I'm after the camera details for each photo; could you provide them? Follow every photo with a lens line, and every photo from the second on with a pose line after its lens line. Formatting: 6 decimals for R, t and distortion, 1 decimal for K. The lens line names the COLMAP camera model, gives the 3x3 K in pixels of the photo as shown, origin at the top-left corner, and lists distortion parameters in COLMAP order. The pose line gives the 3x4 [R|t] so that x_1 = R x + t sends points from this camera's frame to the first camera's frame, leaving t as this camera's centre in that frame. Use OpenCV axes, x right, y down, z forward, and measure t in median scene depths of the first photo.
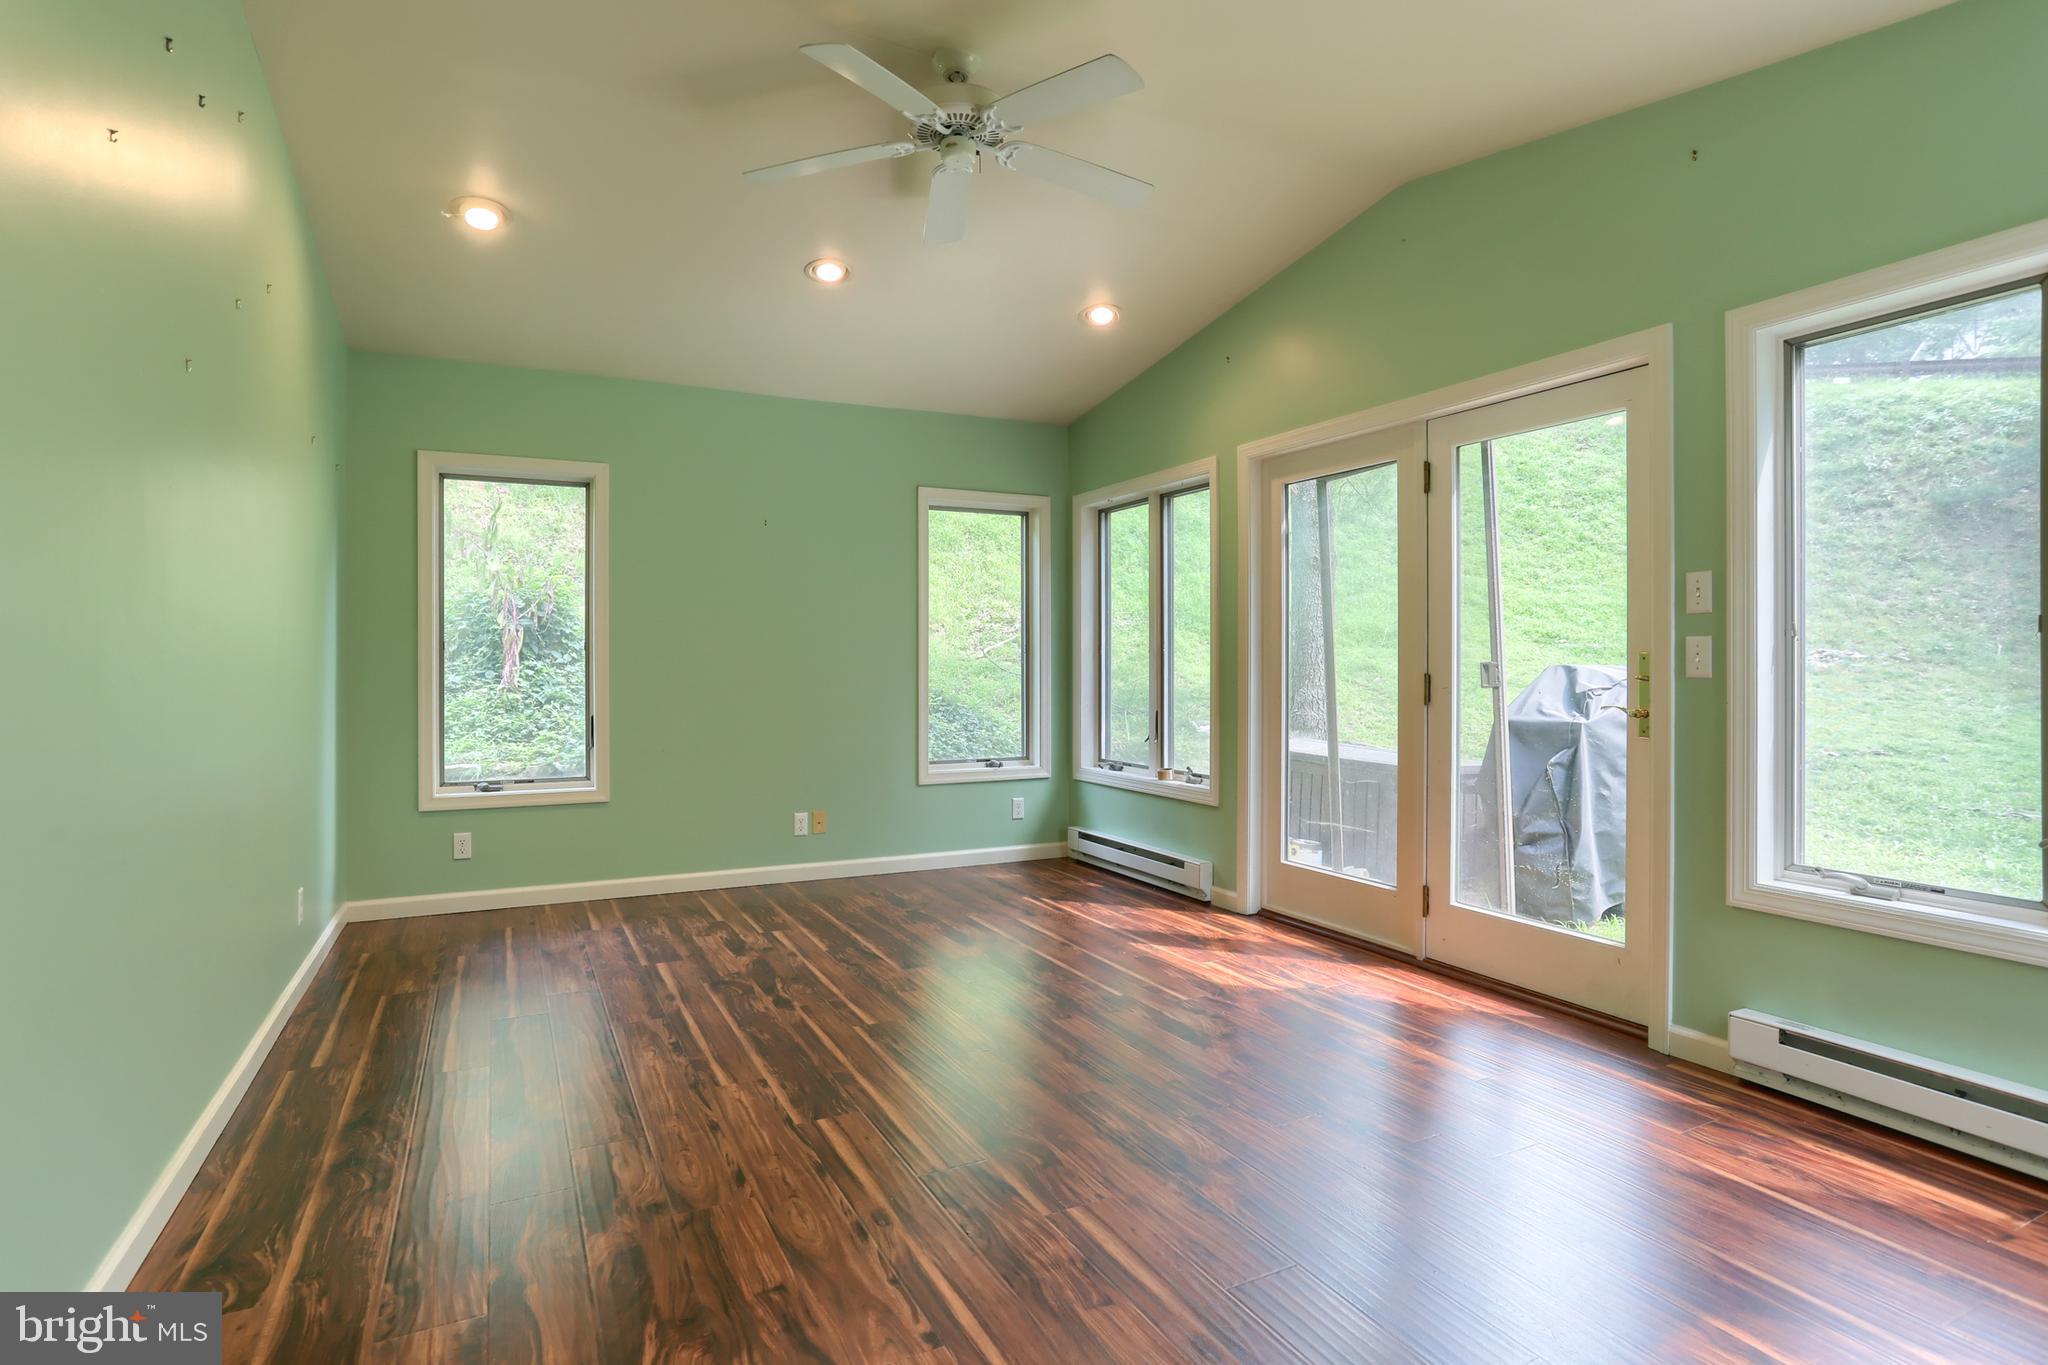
lens RADIAL K [[1027.8, 0, 1027.0], [0, 1027.8, 669.5], [0, 0, 1]] dist [-0.064776, 0.042086]
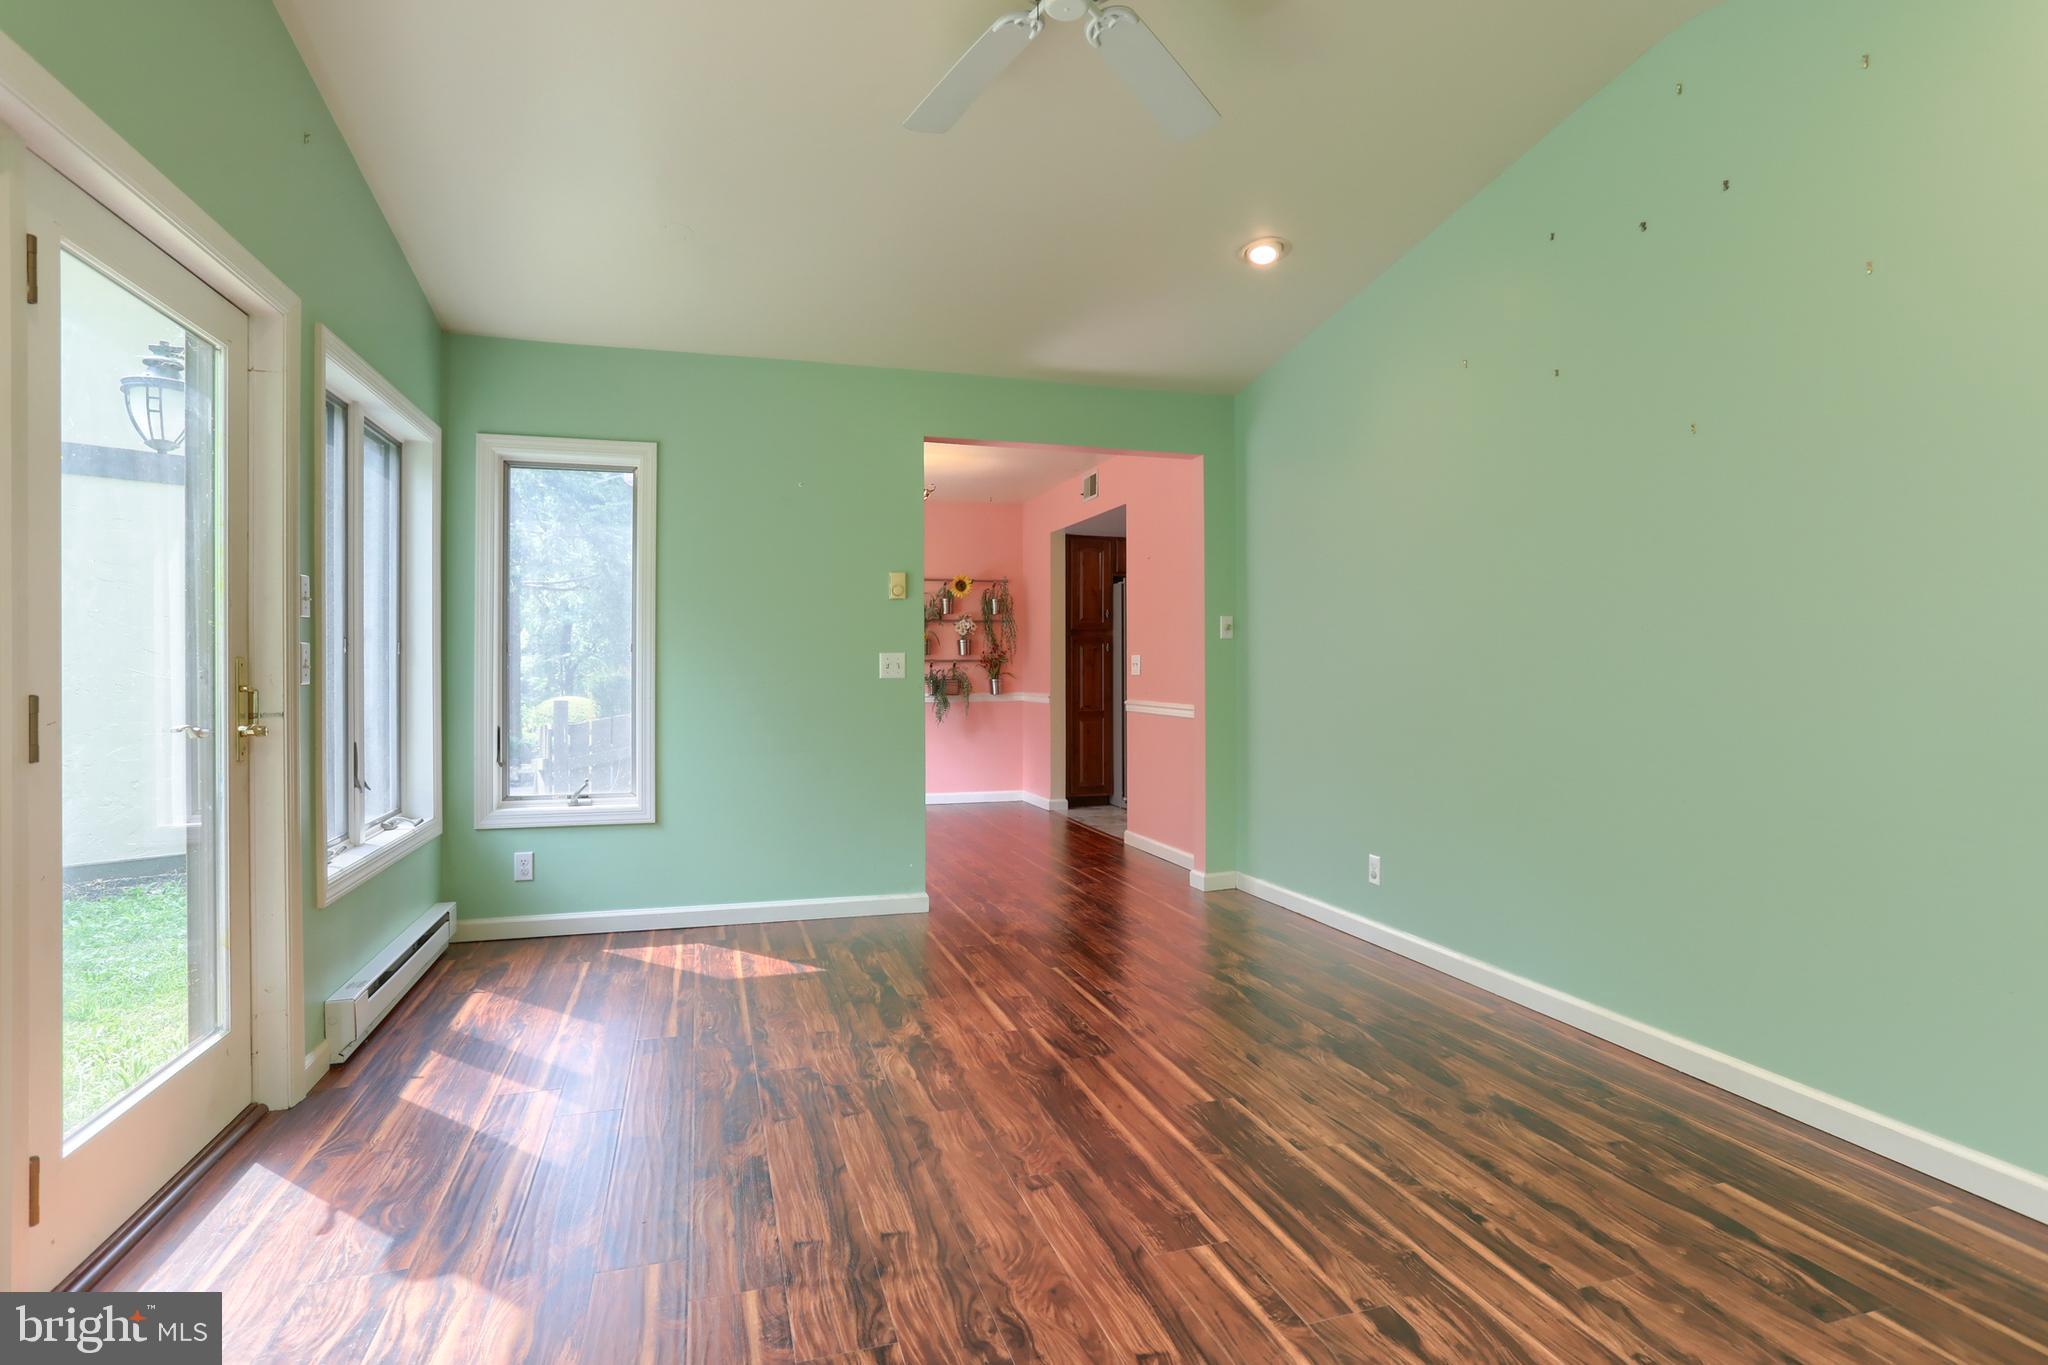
lens RADIAL K [[1027.8, 0, 1027.0], [0, 1027.8, 669.5], [0, 0, 1]] dist [-0.064776, 0.042086]
pose [[-0.985529, 0.001972, 0.169495, -0.176173], [0.004143, 0.999914, 0.012457, -0.016152], [-0.169455, 0.012979, -0.985452, 1.872810]]
